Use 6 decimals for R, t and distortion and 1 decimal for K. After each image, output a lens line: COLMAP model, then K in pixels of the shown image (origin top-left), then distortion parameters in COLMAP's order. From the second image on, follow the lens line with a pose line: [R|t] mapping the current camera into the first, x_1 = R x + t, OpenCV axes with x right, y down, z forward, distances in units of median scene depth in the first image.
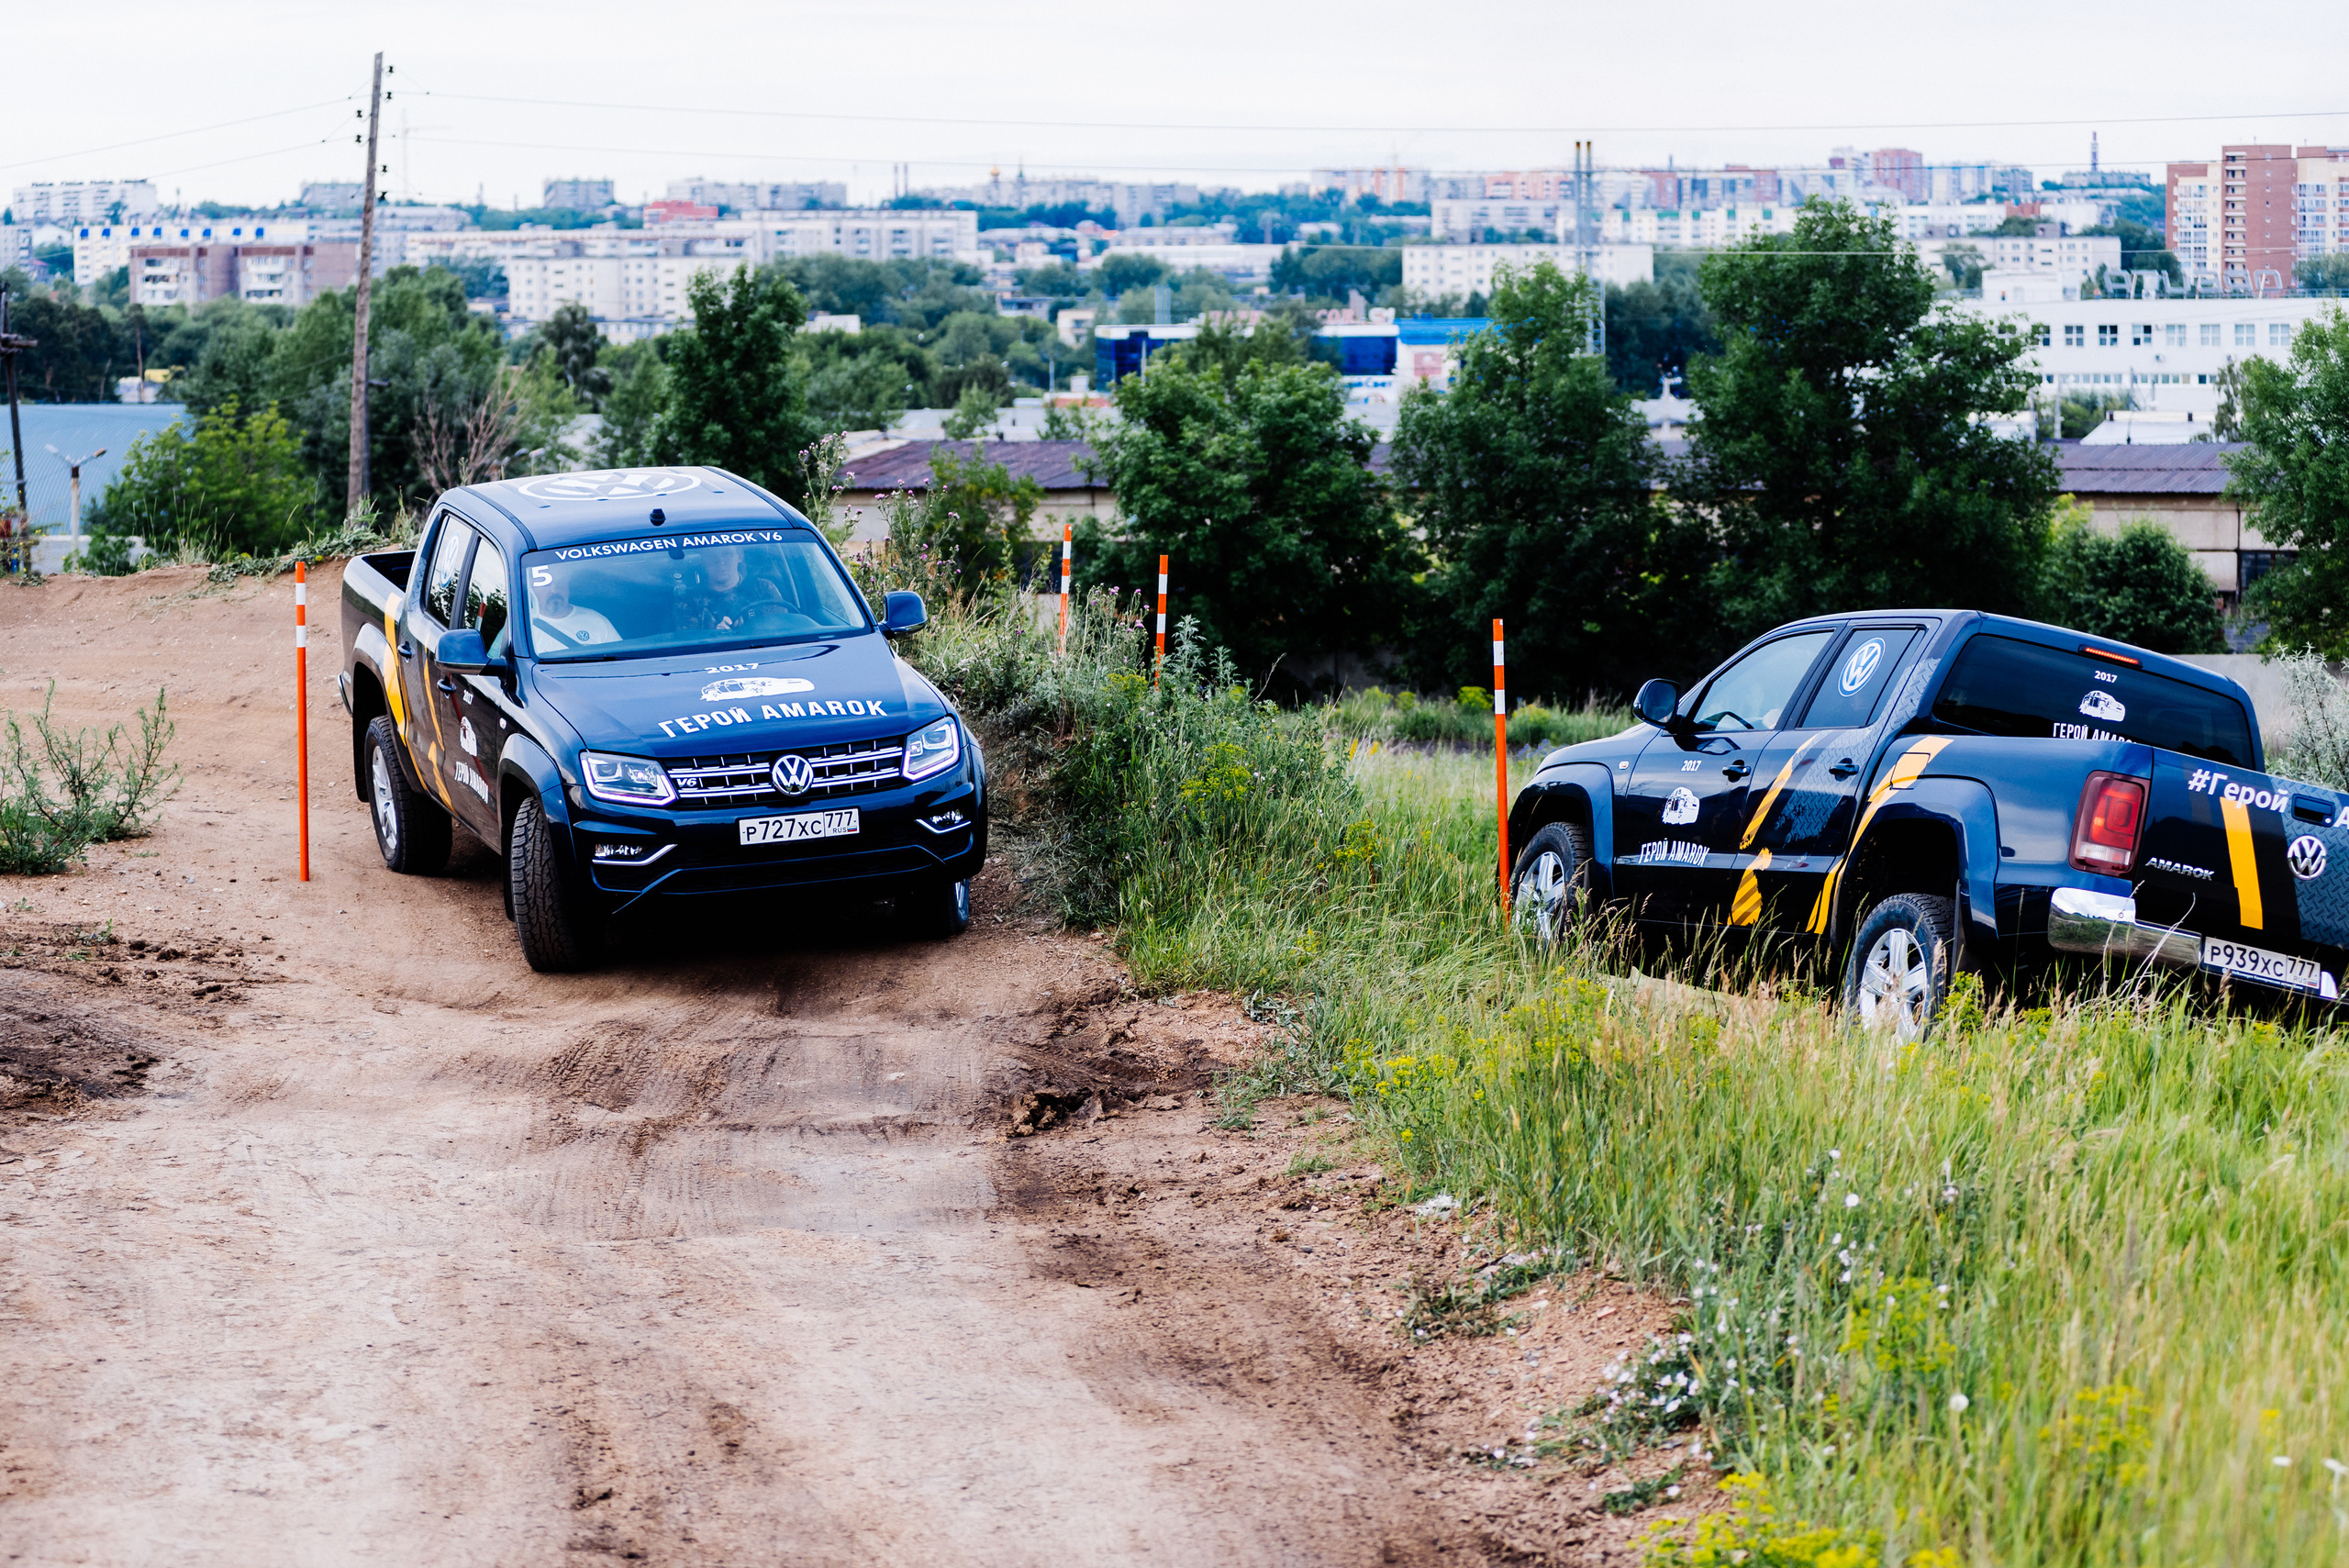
lens RADIAL K [[5436.3, 0, 1174.5], [0, 5436.3, 784.0], [0, 0, 1]] dist [0.021521, -0.229976]
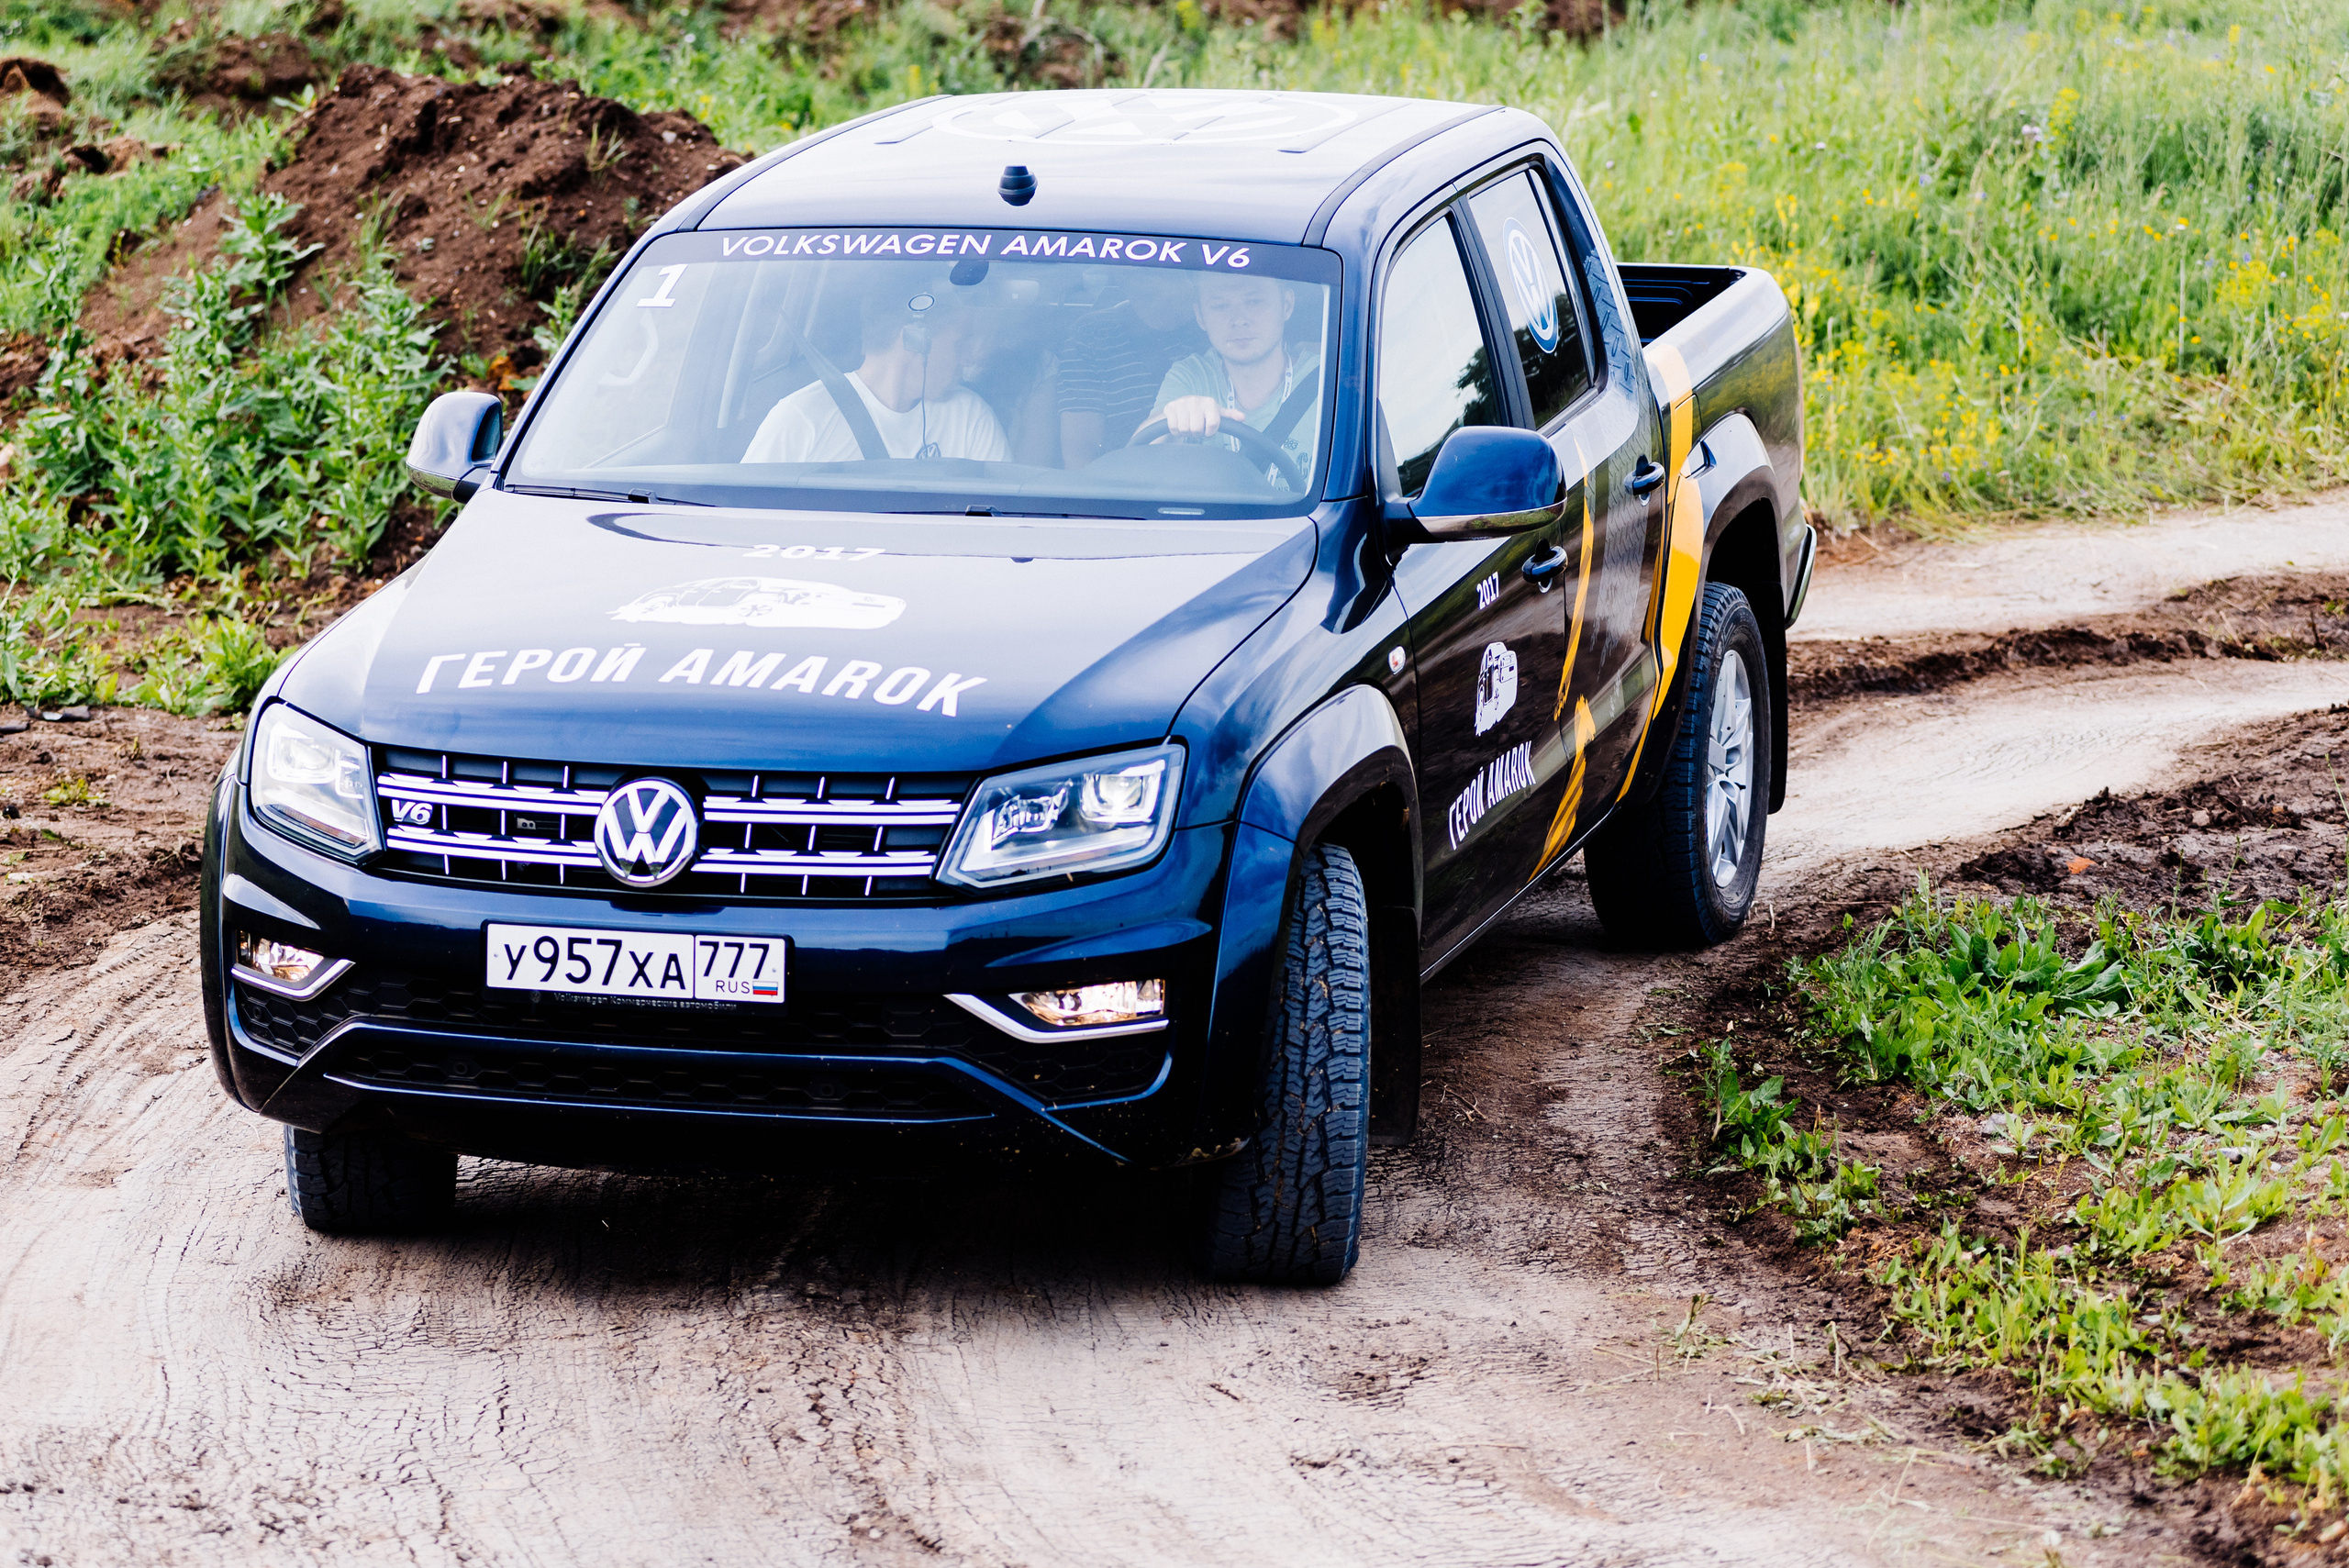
lens RADIAL K [[6907.6, 0, 1174.5], [0, 6907.6, 784.0], [0, 0, 1]] dist [-0.618969, 39.301994]
pose [[0.812139, 0.140489, -0.566298, 0.225556], [-0.126795, 0.989879, 0.063733, -0.038773], [0.569520, 0.020043, 0.821733, 0.567691]]
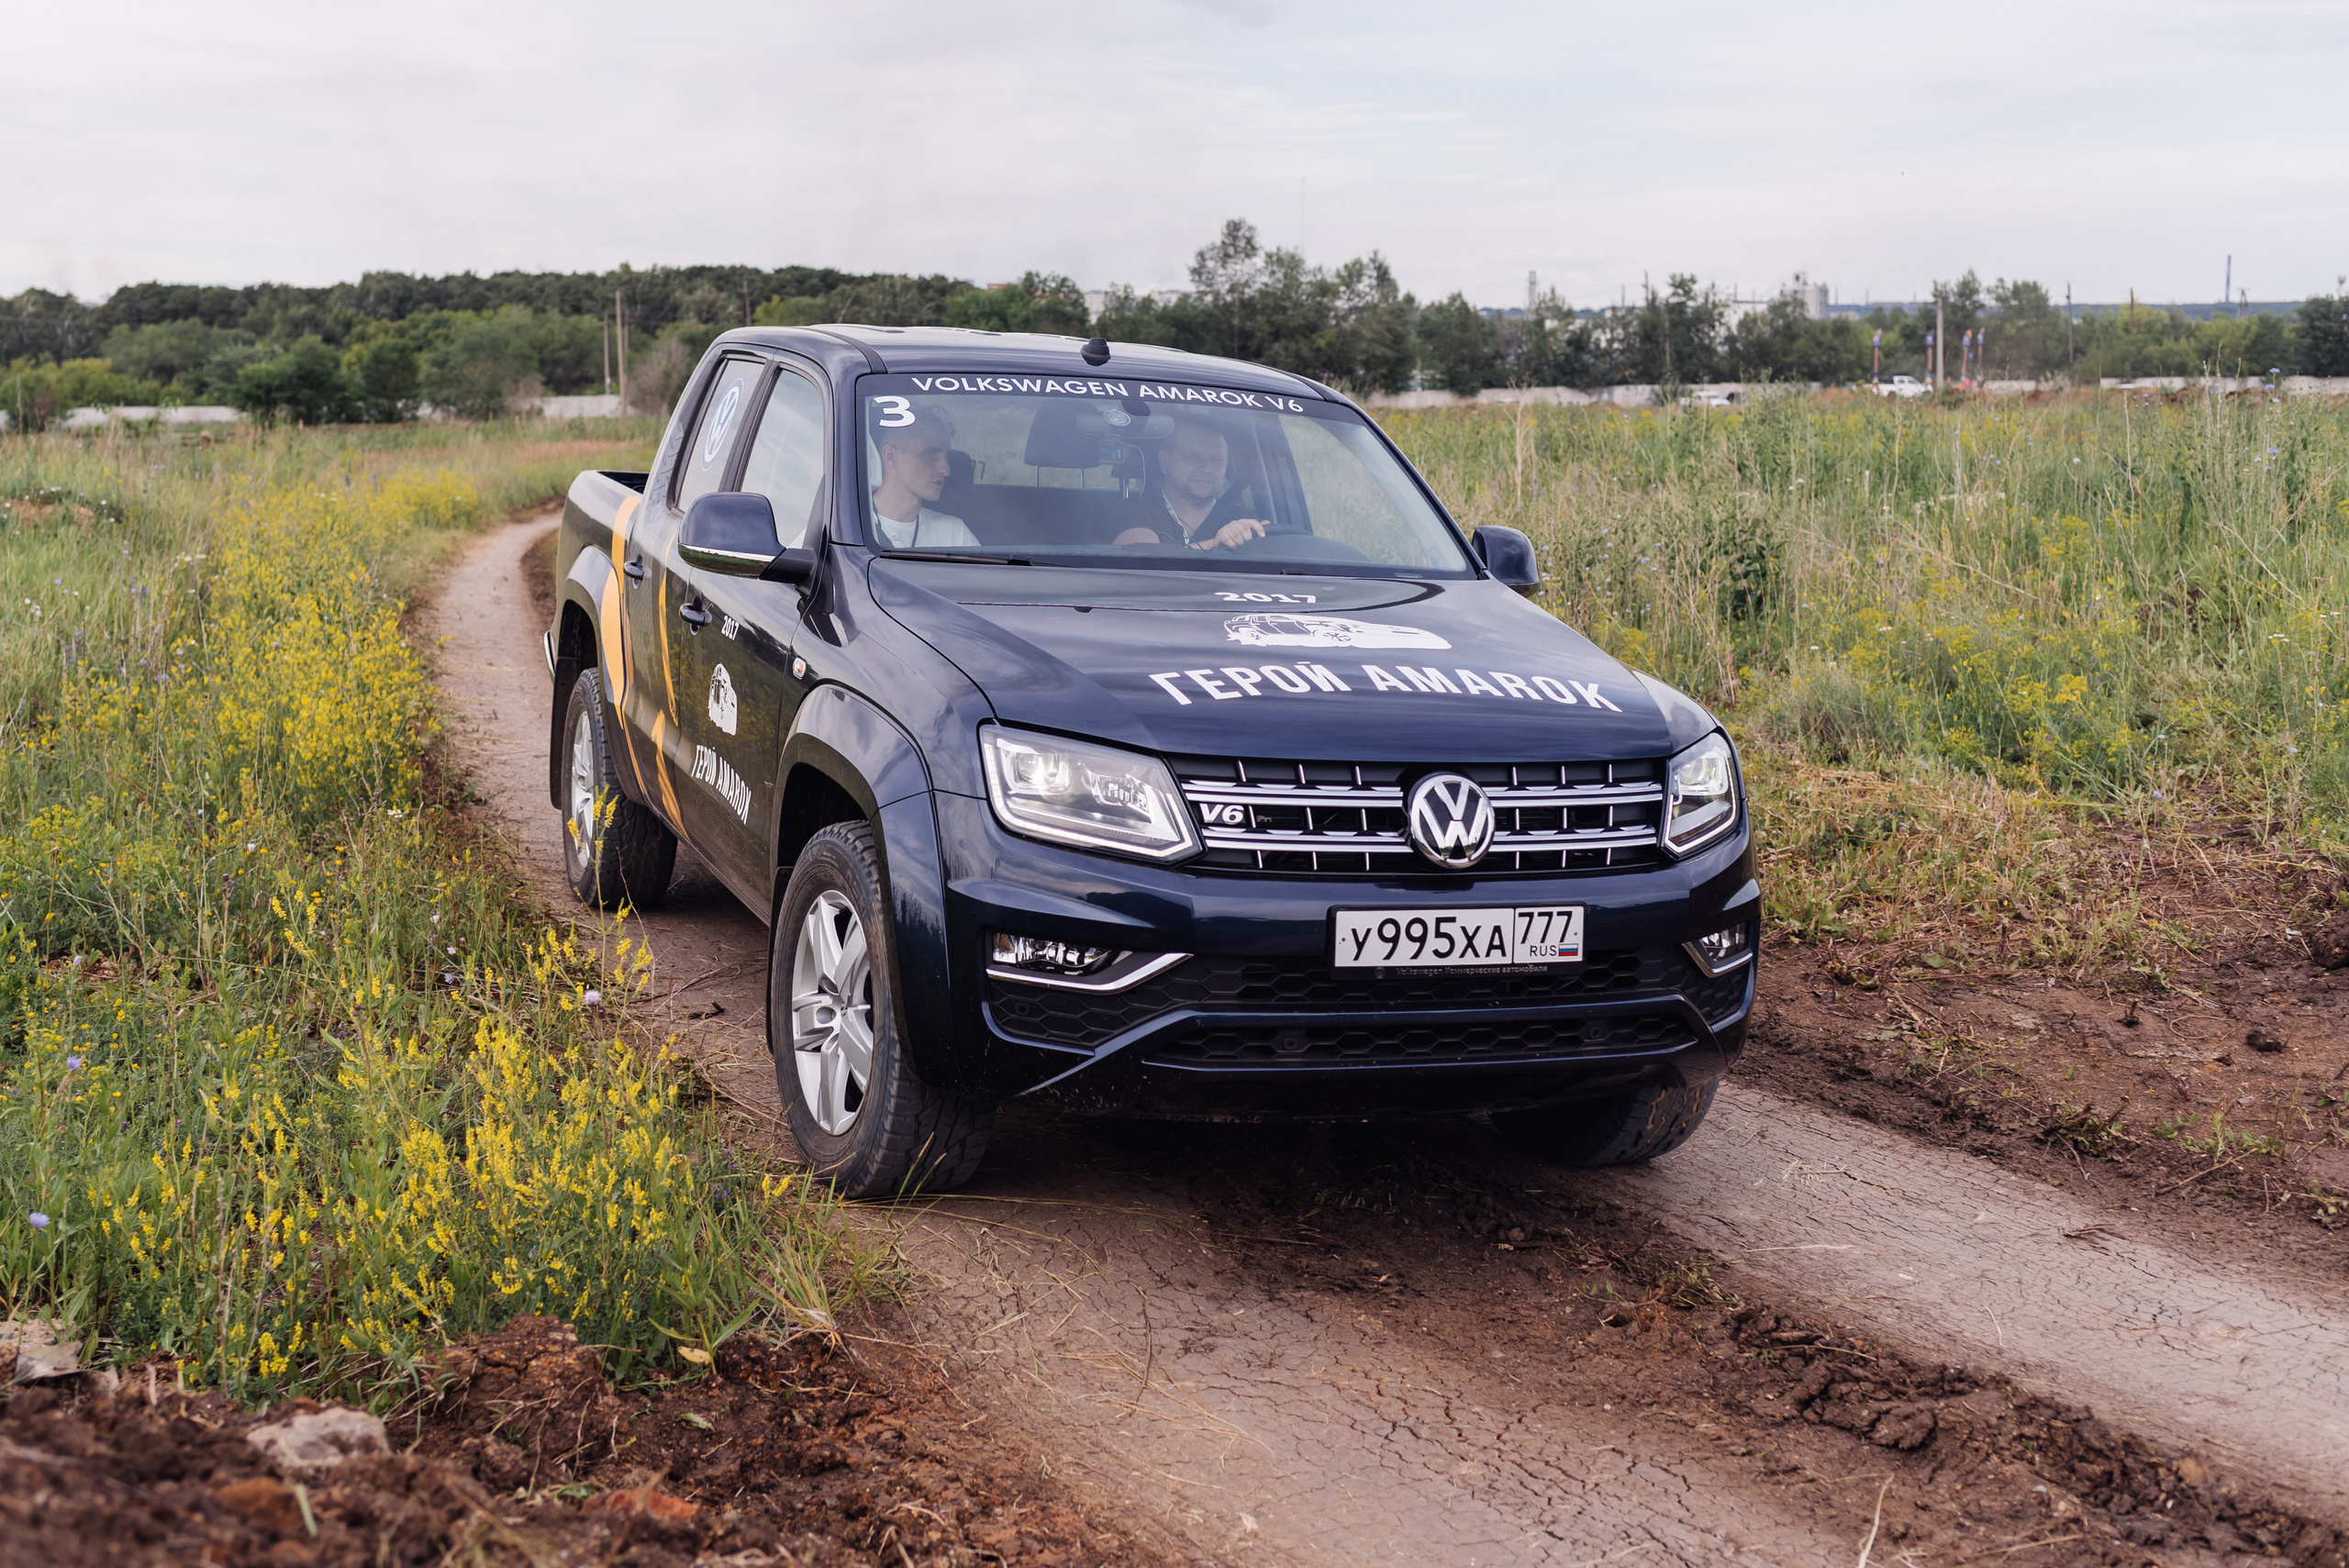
lens RADIAL K [[2532.0, 0, 1036.4], [0, 2532.0, 727.1], [0, 0, 1]] dist [-0.011387, -0.000451]
pose [[0.995592, 0.093750, 0.002652, -0.097865], [-0.093506, 0.994396, -0.049329, 0.003882], [-0.007262, 0.048864, 0.998779, 0.736081]]
